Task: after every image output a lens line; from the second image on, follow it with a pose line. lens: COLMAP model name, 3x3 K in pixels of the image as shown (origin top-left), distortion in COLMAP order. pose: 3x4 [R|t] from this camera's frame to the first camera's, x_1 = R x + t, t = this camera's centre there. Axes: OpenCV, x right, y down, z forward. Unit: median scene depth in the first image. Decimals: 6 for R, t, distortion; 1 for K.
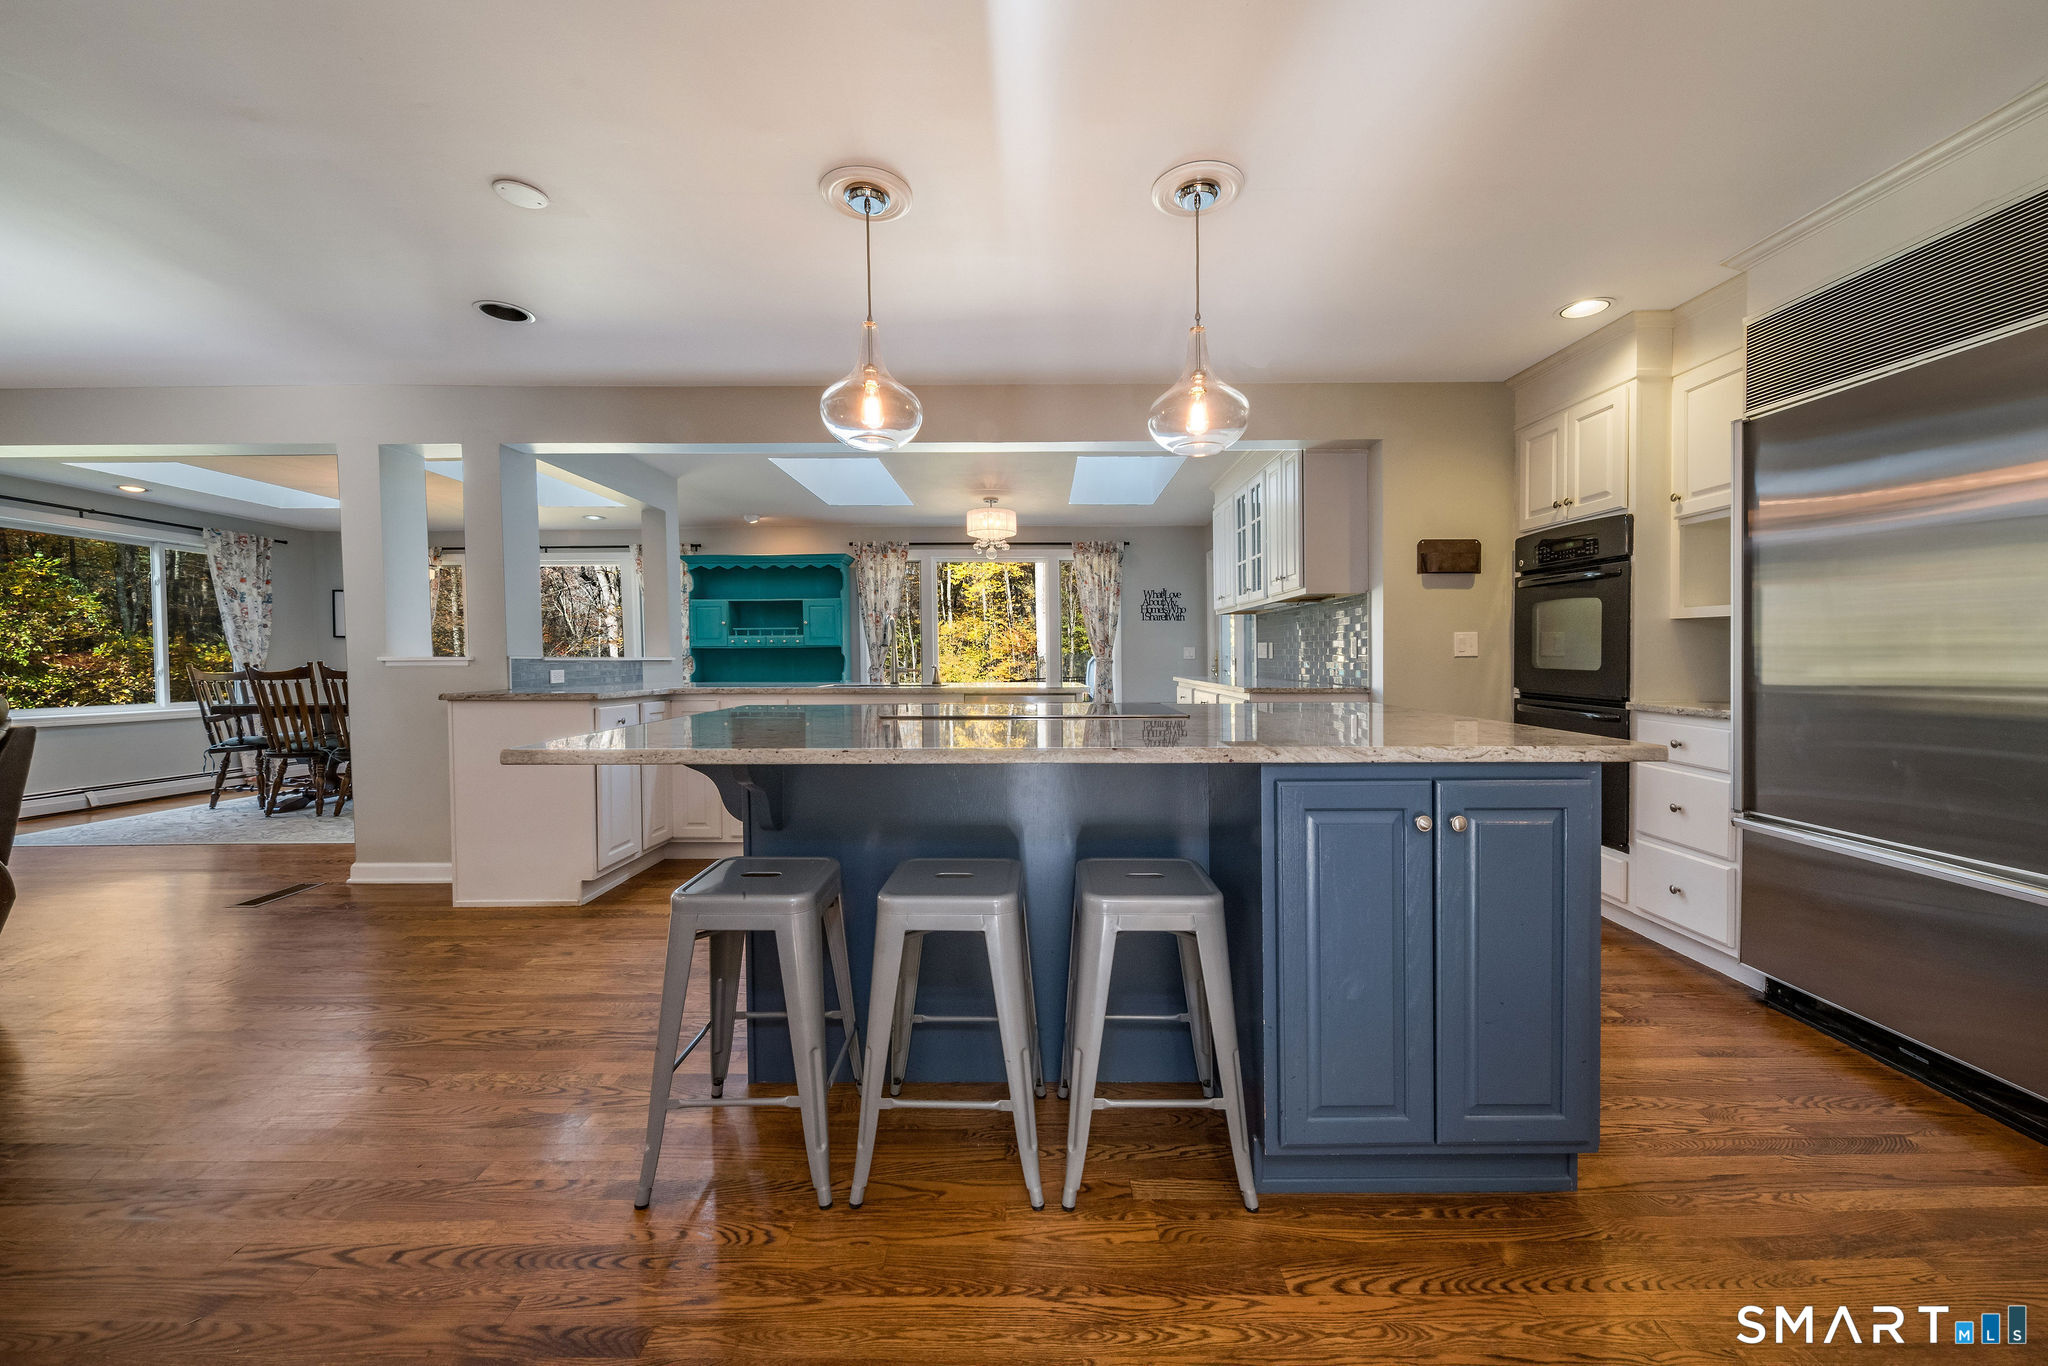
lens RADIAL K [[781.1, 0, 1019.7], [0, 781.1, 685.9], [0, 0, 1]] dist [-0.018874, 0.000143]
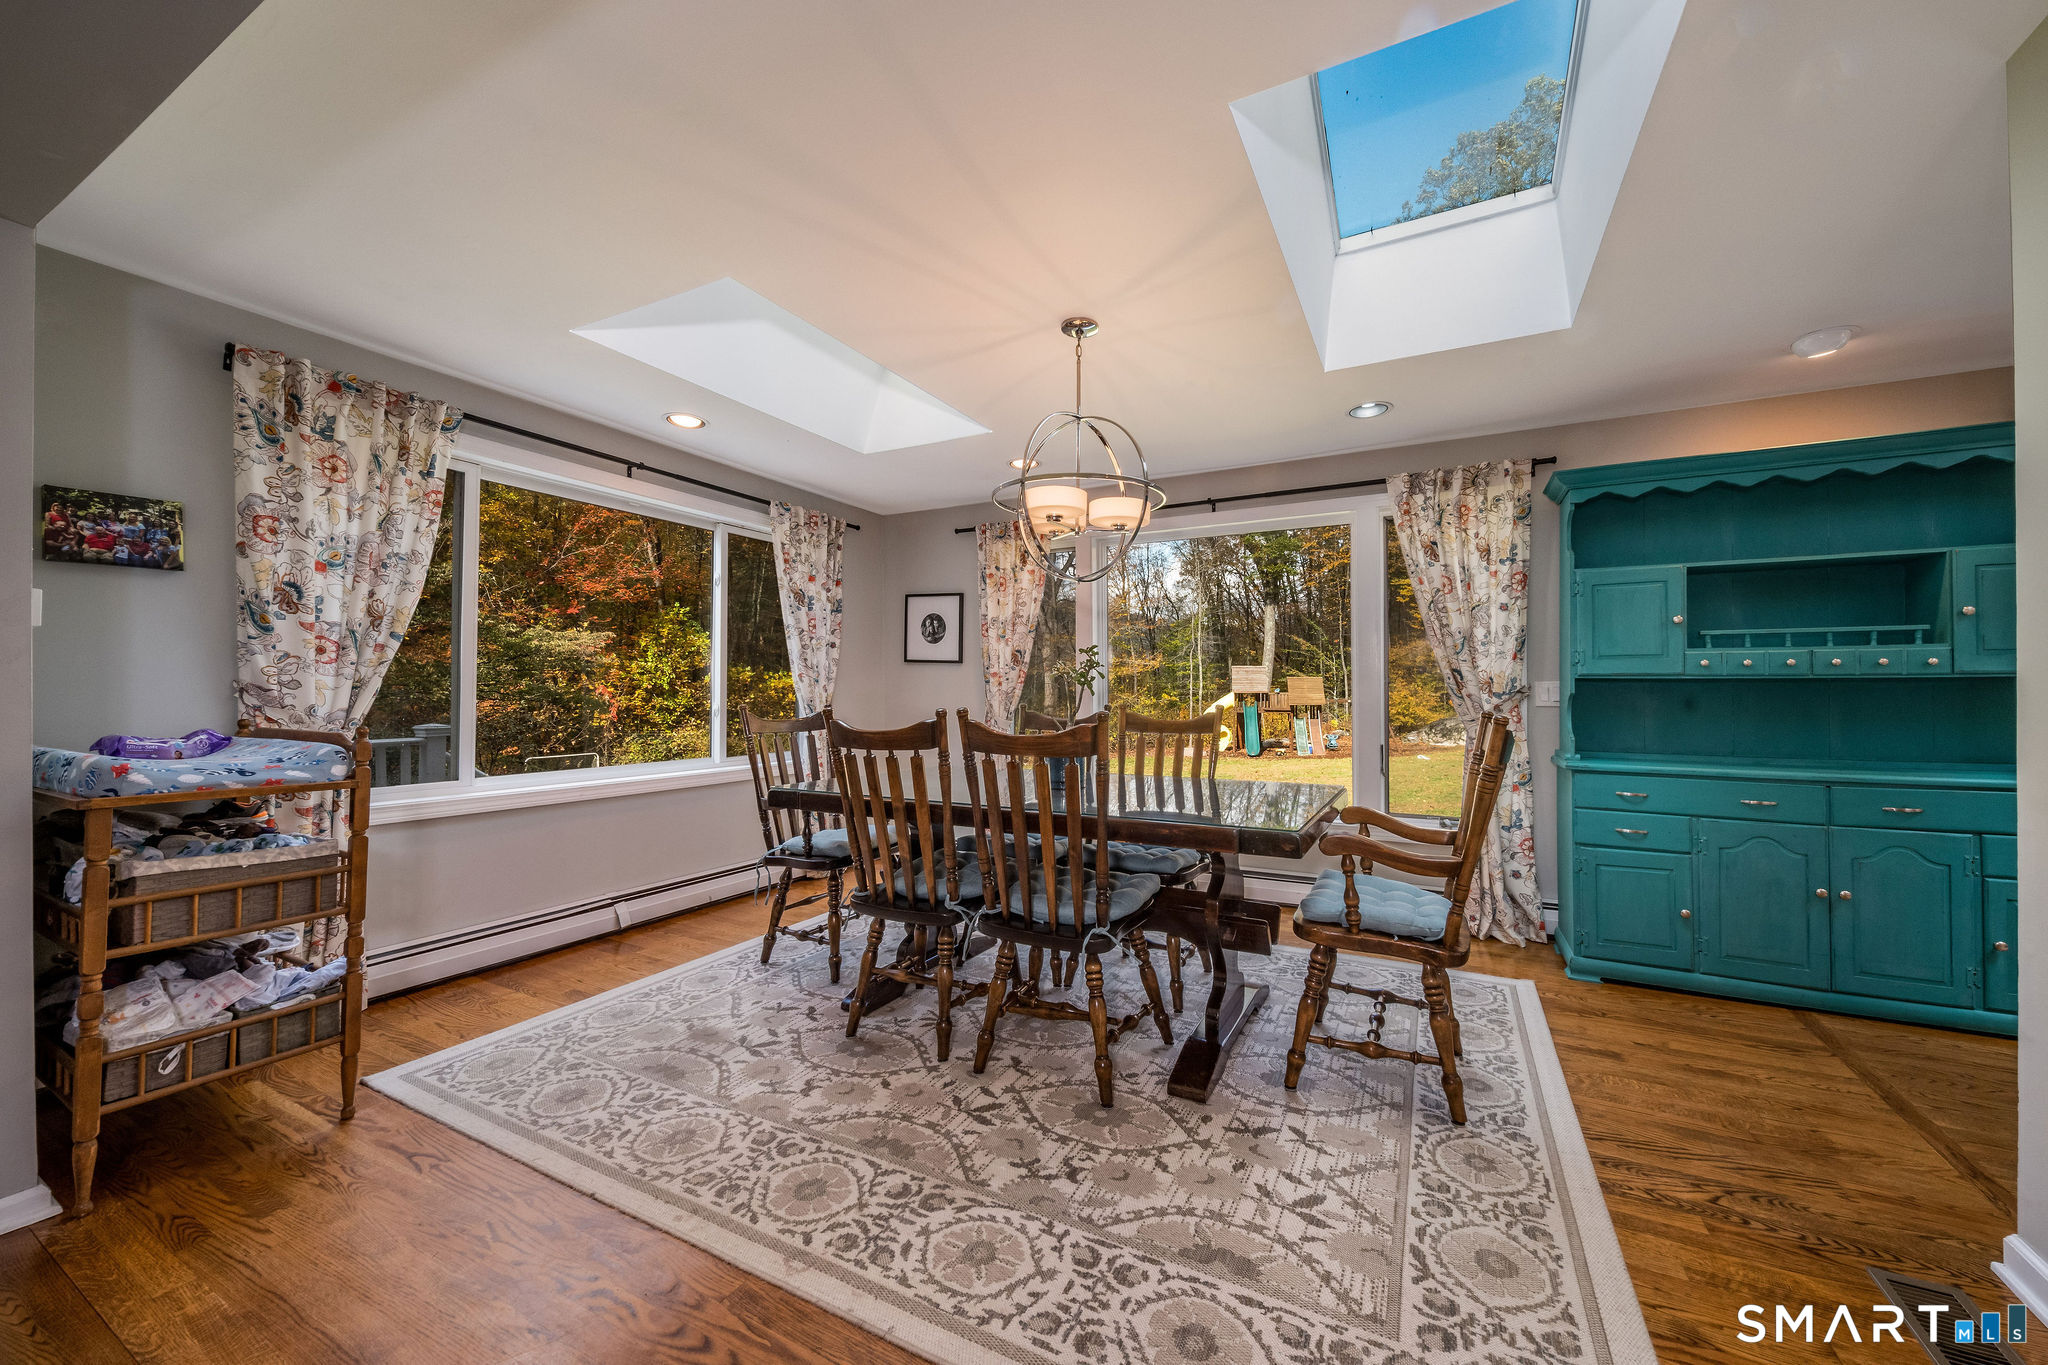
lens RADIAL K [[781.1, 0, 1034.7], [0, 781.1, 674.5], [0, 0, 1]] dist [-0.018874, 0.000143]
pose [[0.882641, -0.001963, -0.470043, -0.551464], [-0.021835, 0.998741, -0.045173, -0.026803], [0.469540, 0.050134, 0.881487, 0.521619]]
